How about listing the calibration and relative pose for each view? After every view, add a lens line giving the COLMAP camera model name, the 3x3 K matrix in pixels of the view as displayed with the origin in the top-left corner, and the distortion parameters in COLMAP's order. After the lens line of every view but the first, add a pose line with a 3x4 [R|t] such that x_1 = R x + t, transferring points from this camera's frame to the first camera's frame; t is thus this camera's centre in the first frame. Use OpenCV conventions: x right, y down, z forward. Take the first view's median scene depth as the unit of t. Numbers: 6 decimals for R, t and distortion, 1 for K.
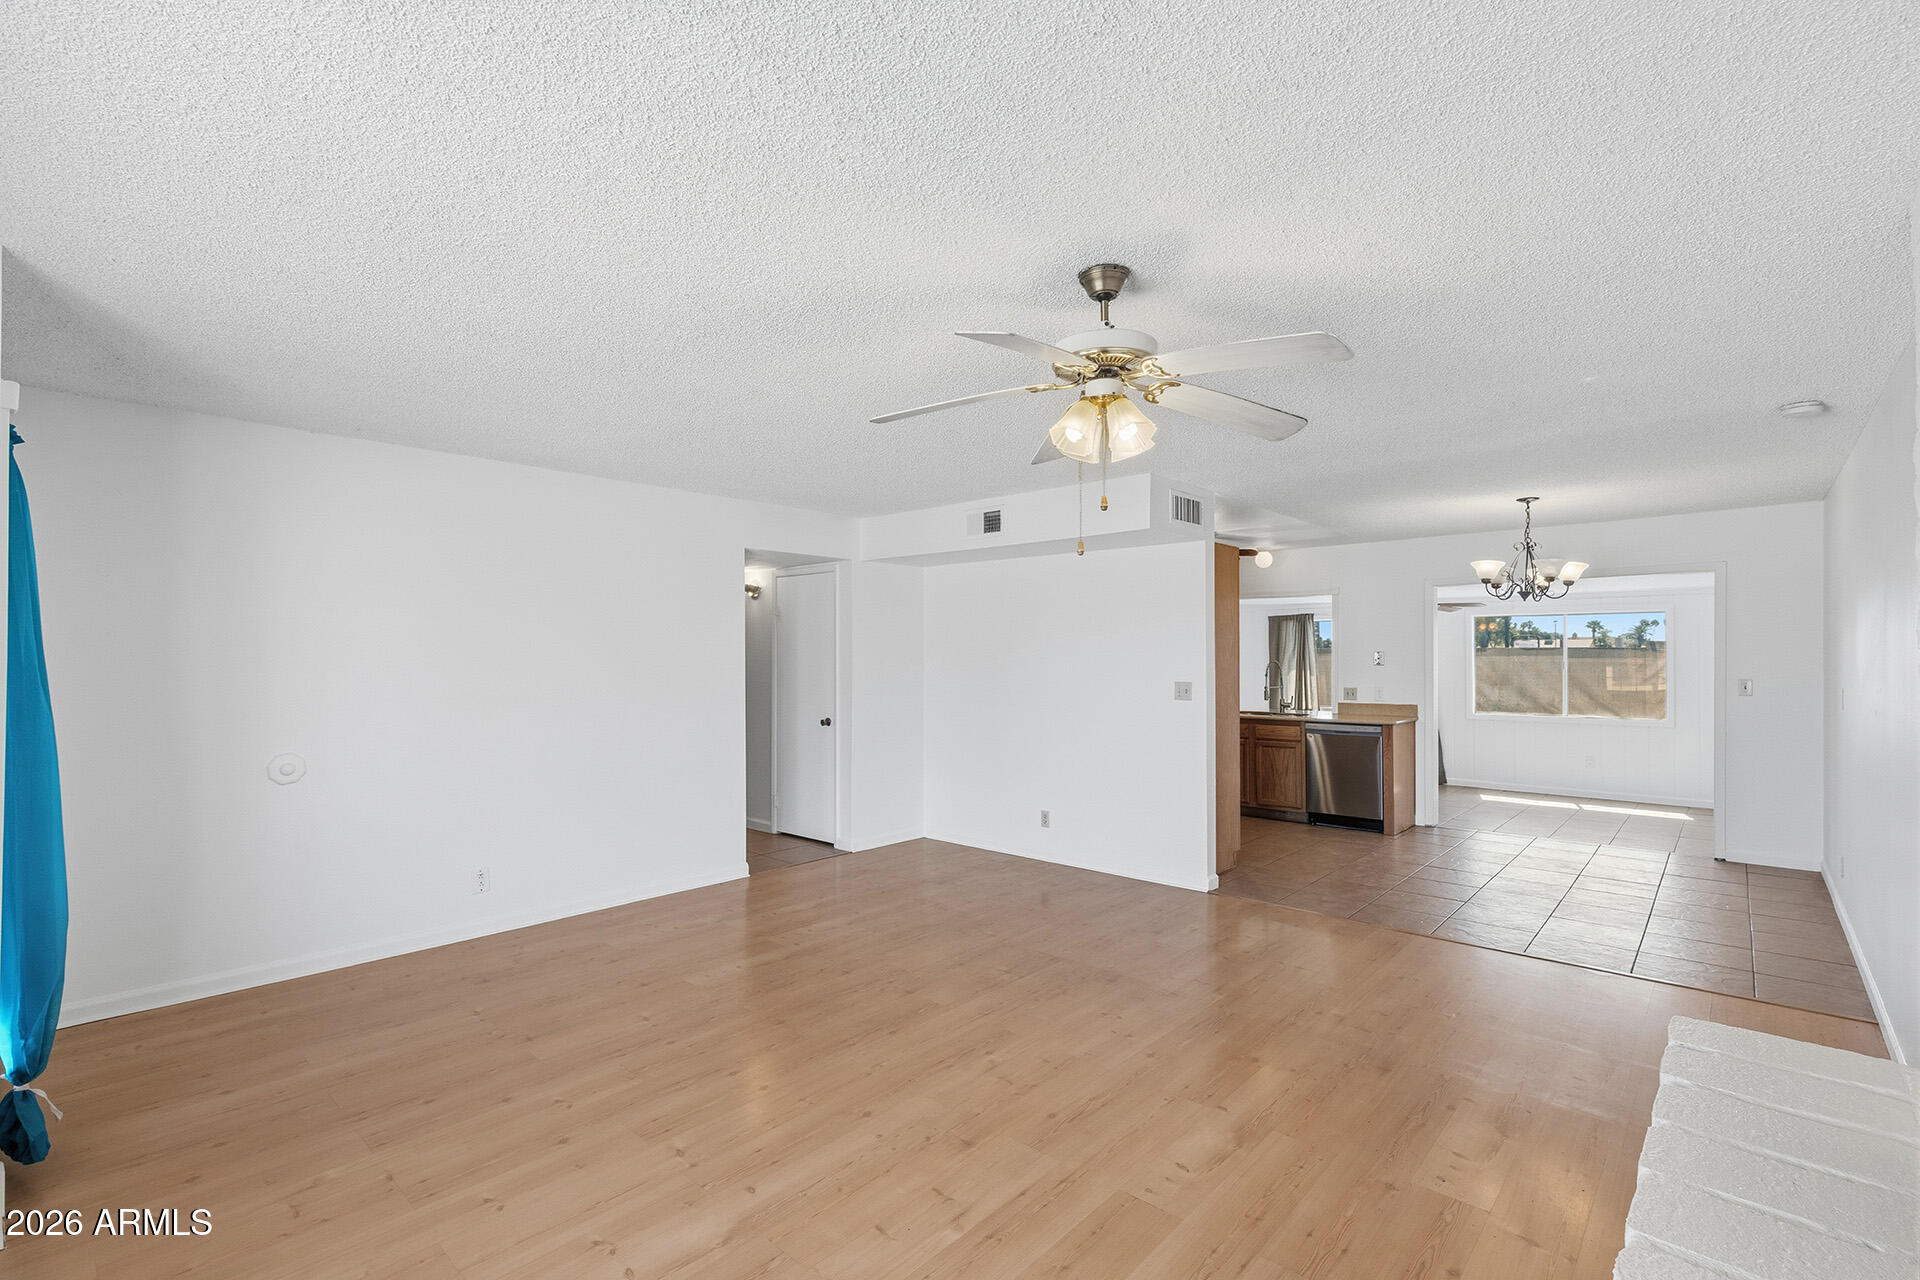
lens RADIAL K [[863.5, 0, 959.3], [0, 863.5, 651.2], [0, 0, 1]] dist [0.005753, -0.001363]
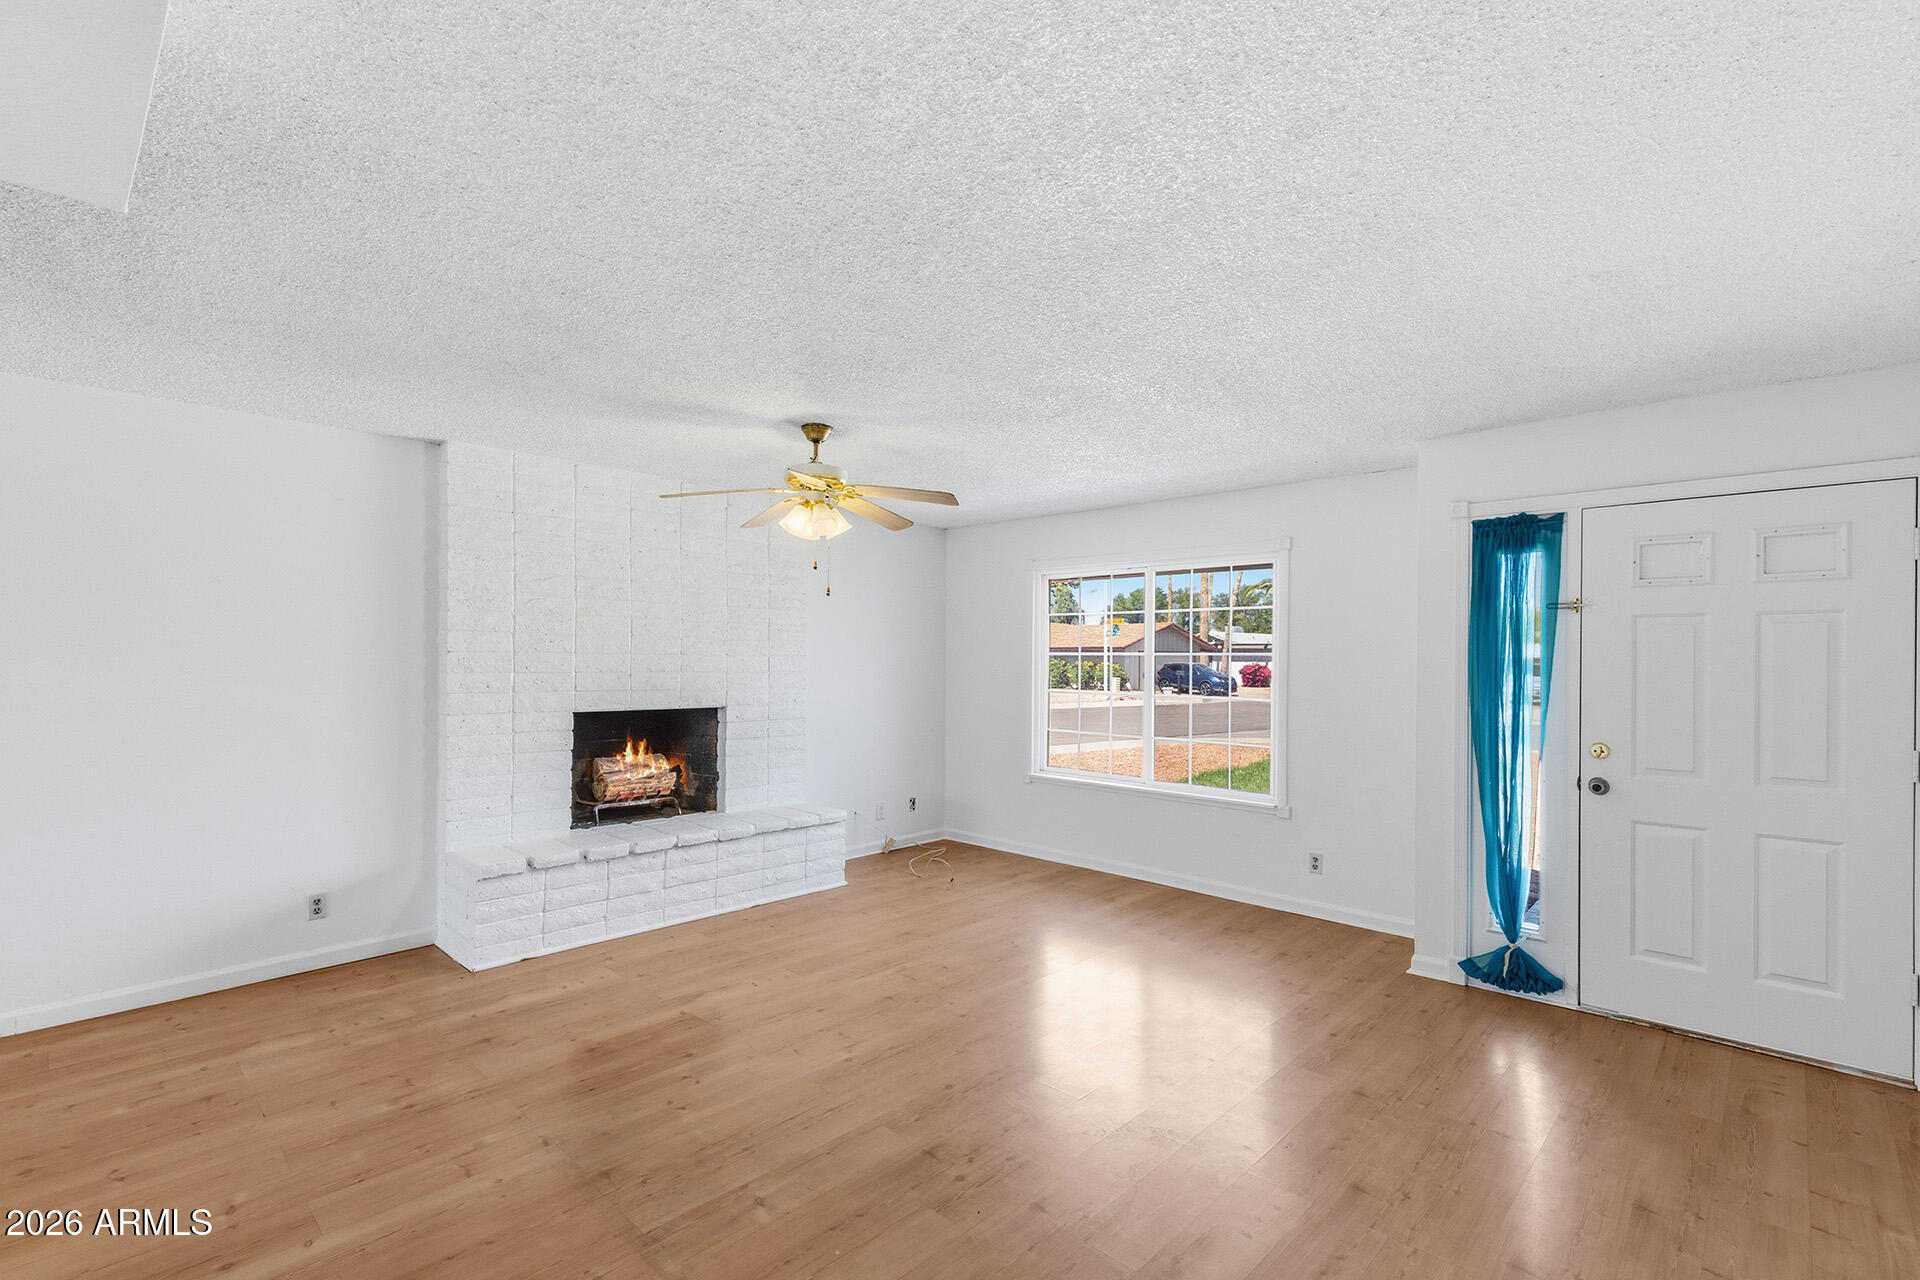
lens RADIAL K [[863.5, 0, 963.3], [0, 863.5, 646.7], [0, 0, 1]] dist [0.005753, -0.001363]
pose [[-0.999898, 0.001418, 0.014187, -0.037969], [0.000961, 0.999482, -0.032161, 0.009850], [-0.014225, -0.032144, -0.999382, 0.688248]]
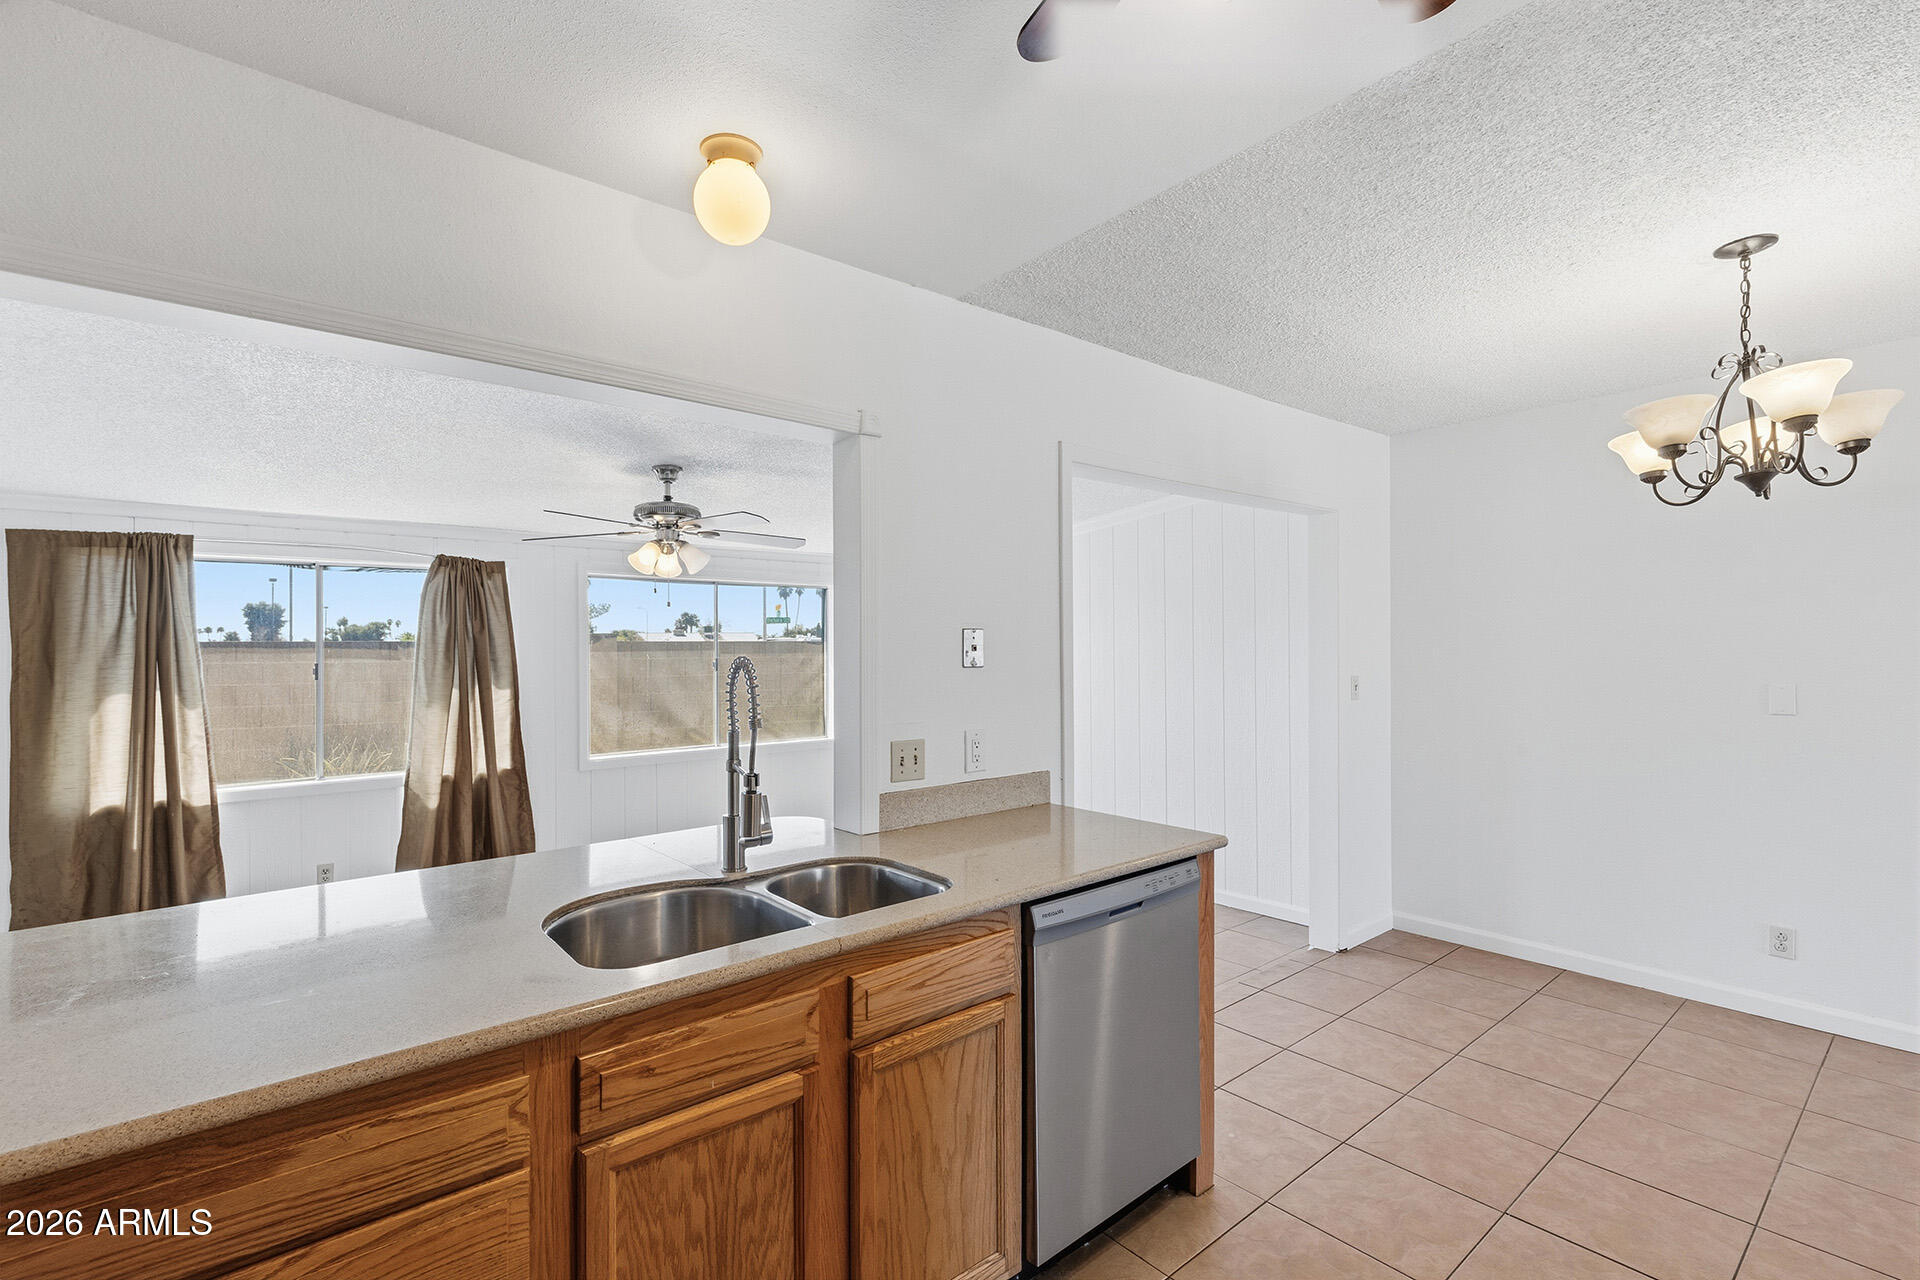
lens RADIAL K [[863.5, 0, 955.7], [0, 863.5, 642.6], [0, 0, 1]] dist [0.005753, -0.001363]
pose [[0.137526, 0.019880, 0.990299, 0.124555], [-0.008602, 0.999785, -0.018876, 0.010785], [-0.990461, -0.005923, 0.137667, 0.808706]]
